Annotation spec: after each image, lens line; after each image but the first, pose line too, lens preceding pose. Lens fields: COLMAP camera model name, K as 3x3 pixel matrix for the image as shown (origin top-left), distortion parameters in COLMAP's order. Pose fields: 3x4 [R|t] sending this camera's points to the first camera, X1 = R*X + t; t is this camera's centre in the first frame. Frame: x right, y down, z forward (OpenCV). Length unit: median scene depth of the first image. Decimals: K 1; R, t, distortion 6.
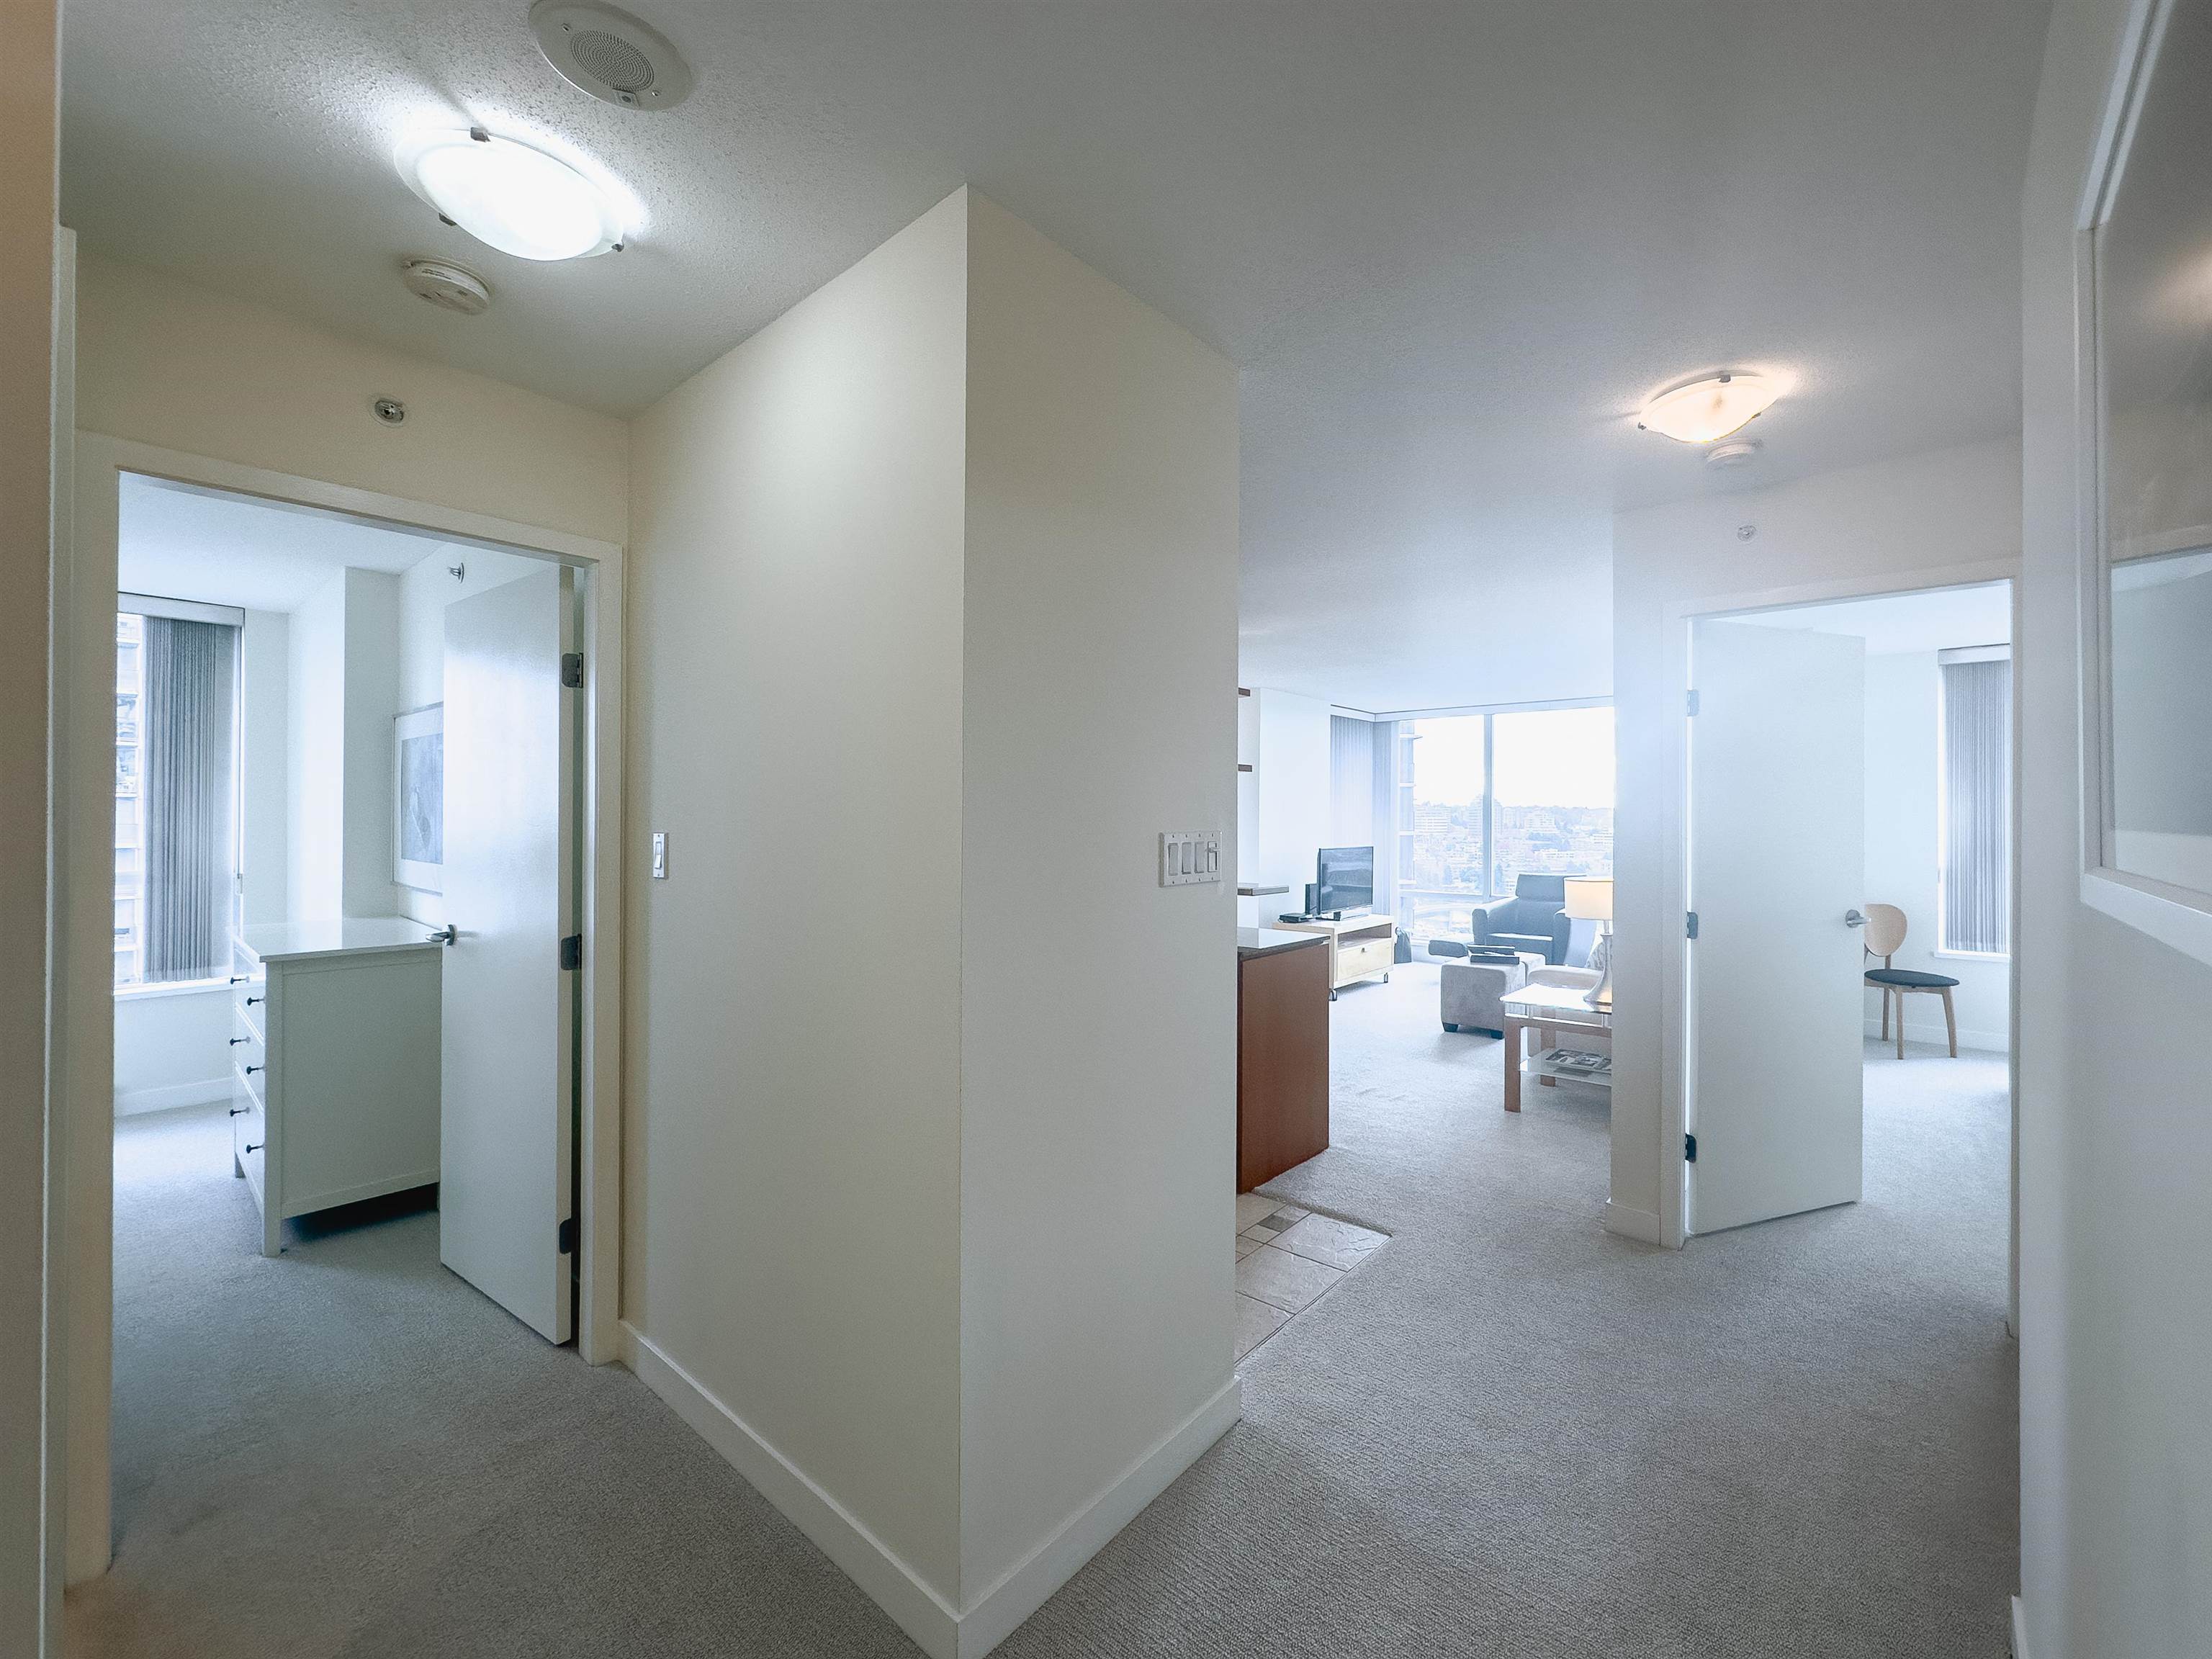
lens RADIAL K [[889.7, 0, 1117.9], [0, 889.7, 815.2], [0, 0, 1]] dist [-0.001240, 0.000109]
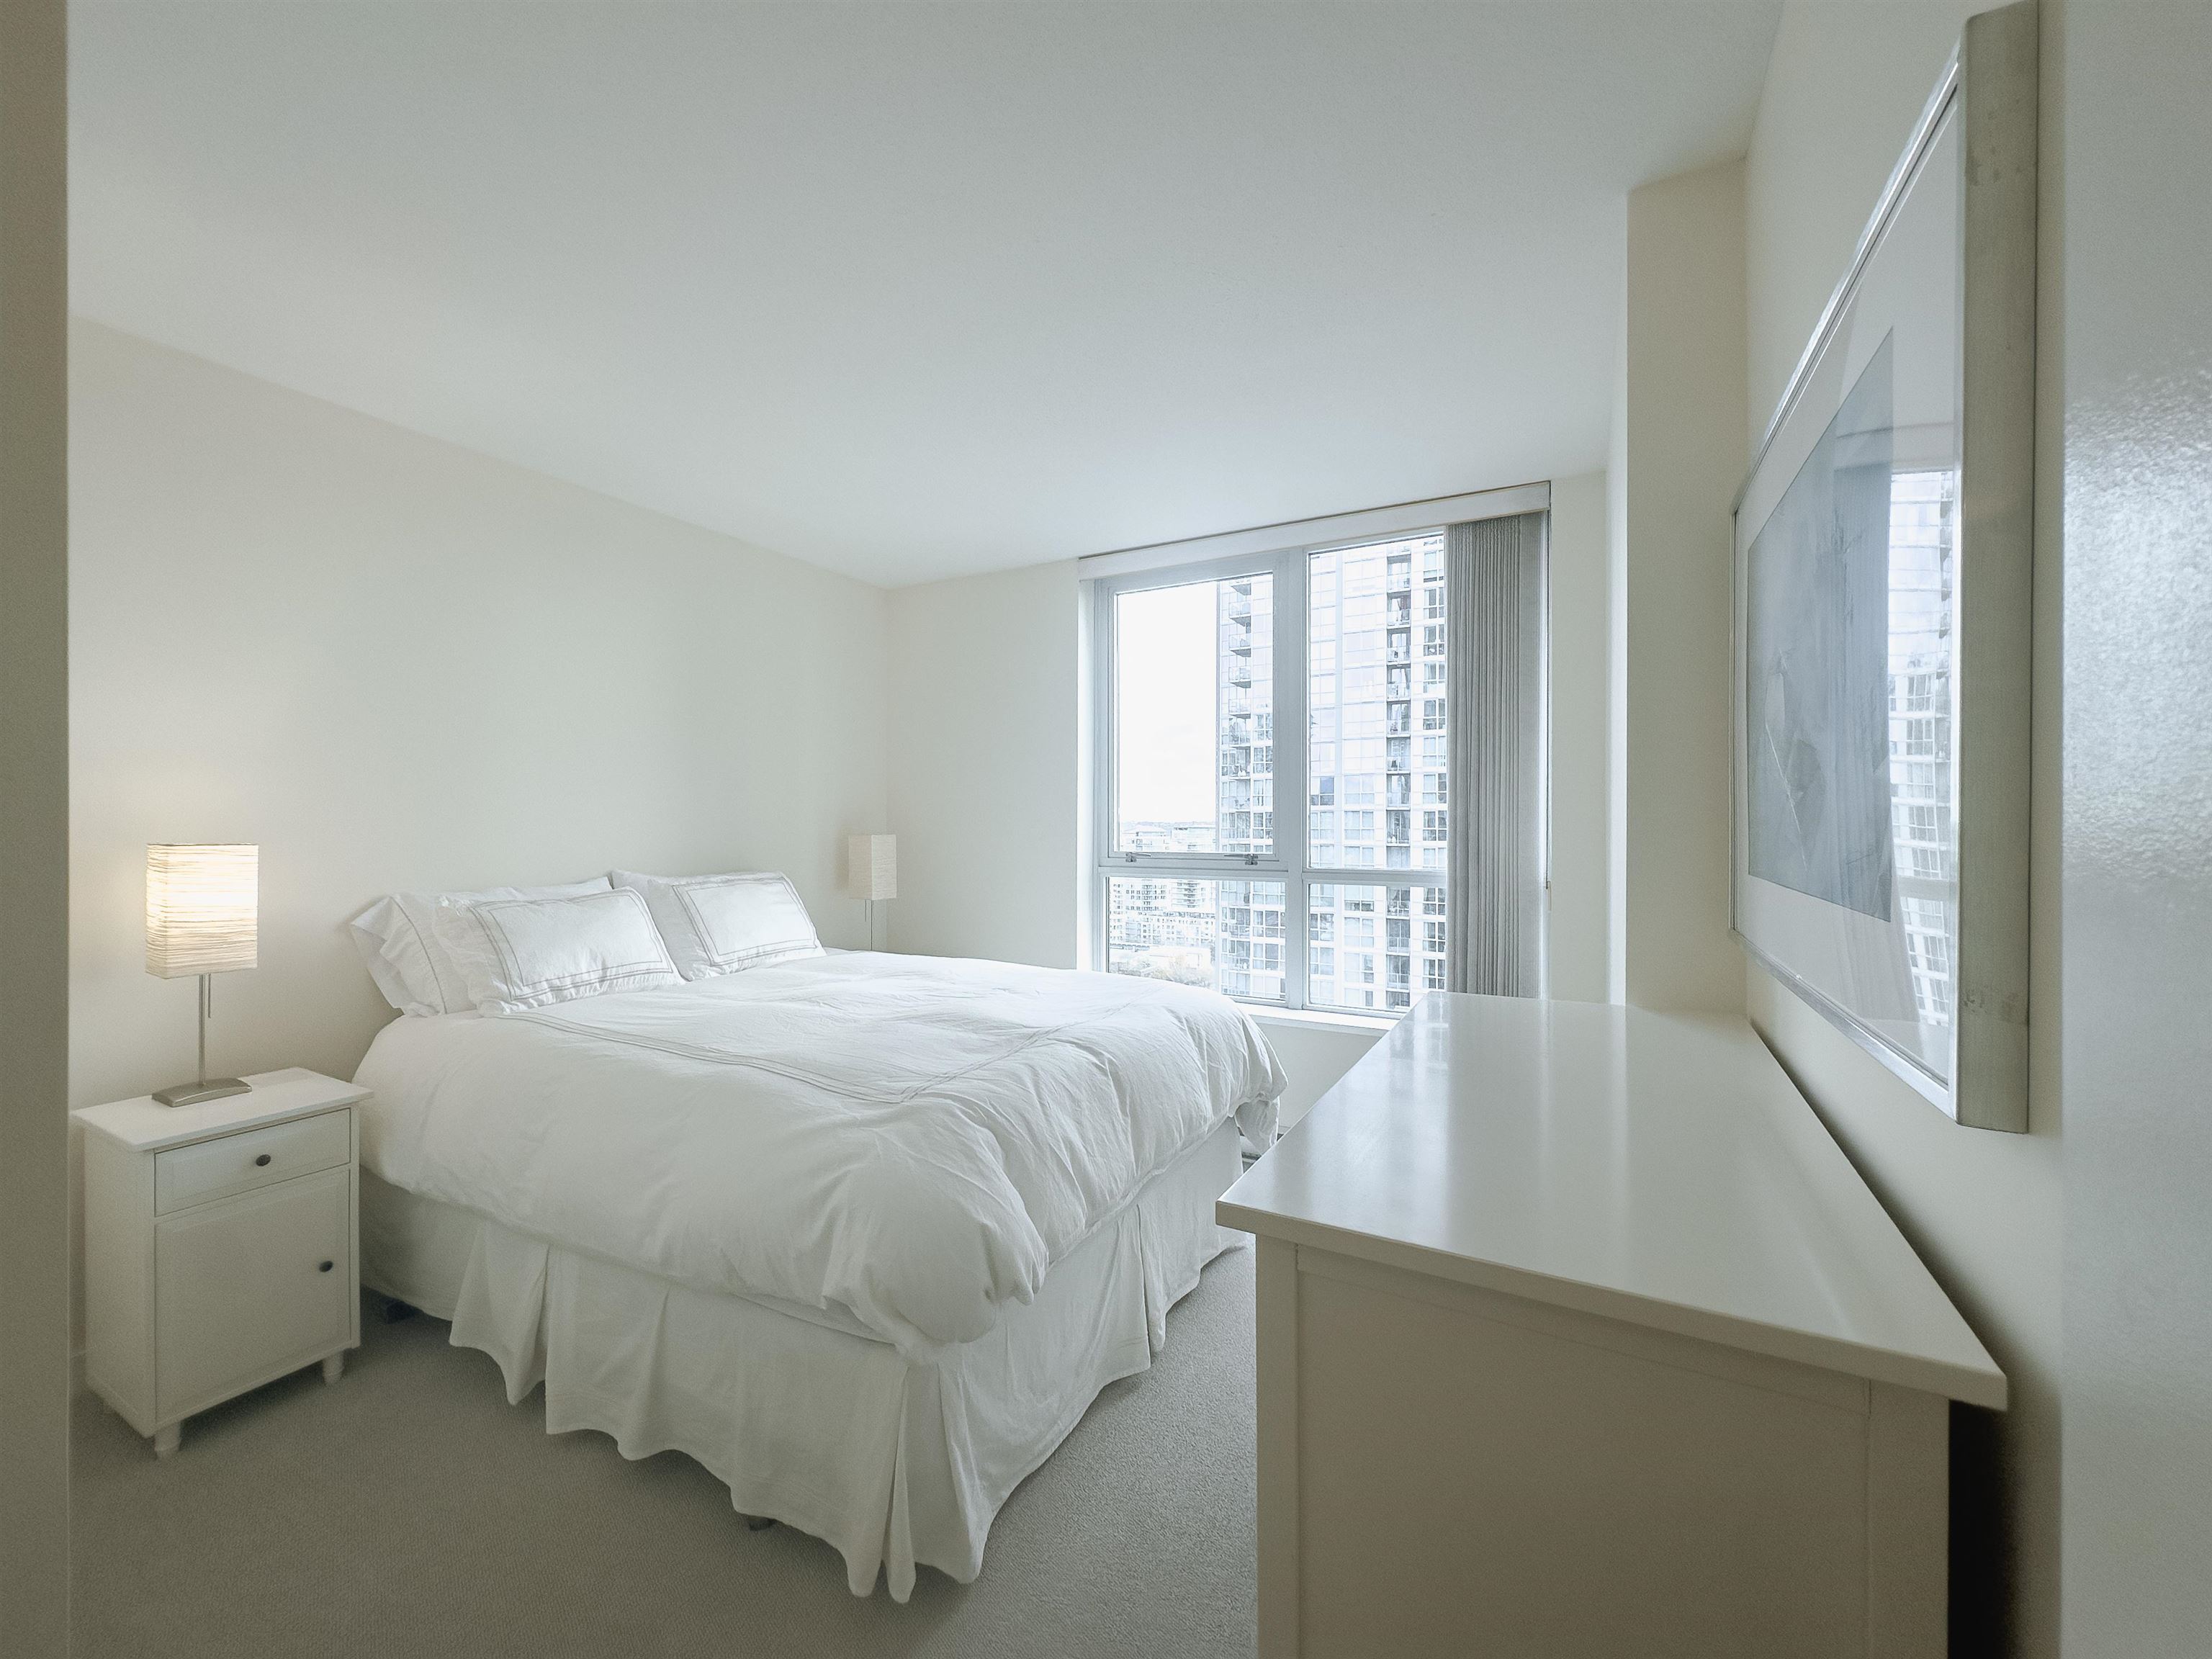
lens RADIAL K [[889.7, 0, 1113.7], [0, 889.7, 821.5], [0, 0, 1]] dist [-0.001240, 0.000109]
pose [[0.215359, -0.003901, -0.976527, -0.427298], [0.007097, 0.999972, -0.002430, 0.021479], [0.976509, -0.006407, 0.215381, 0.561798]]
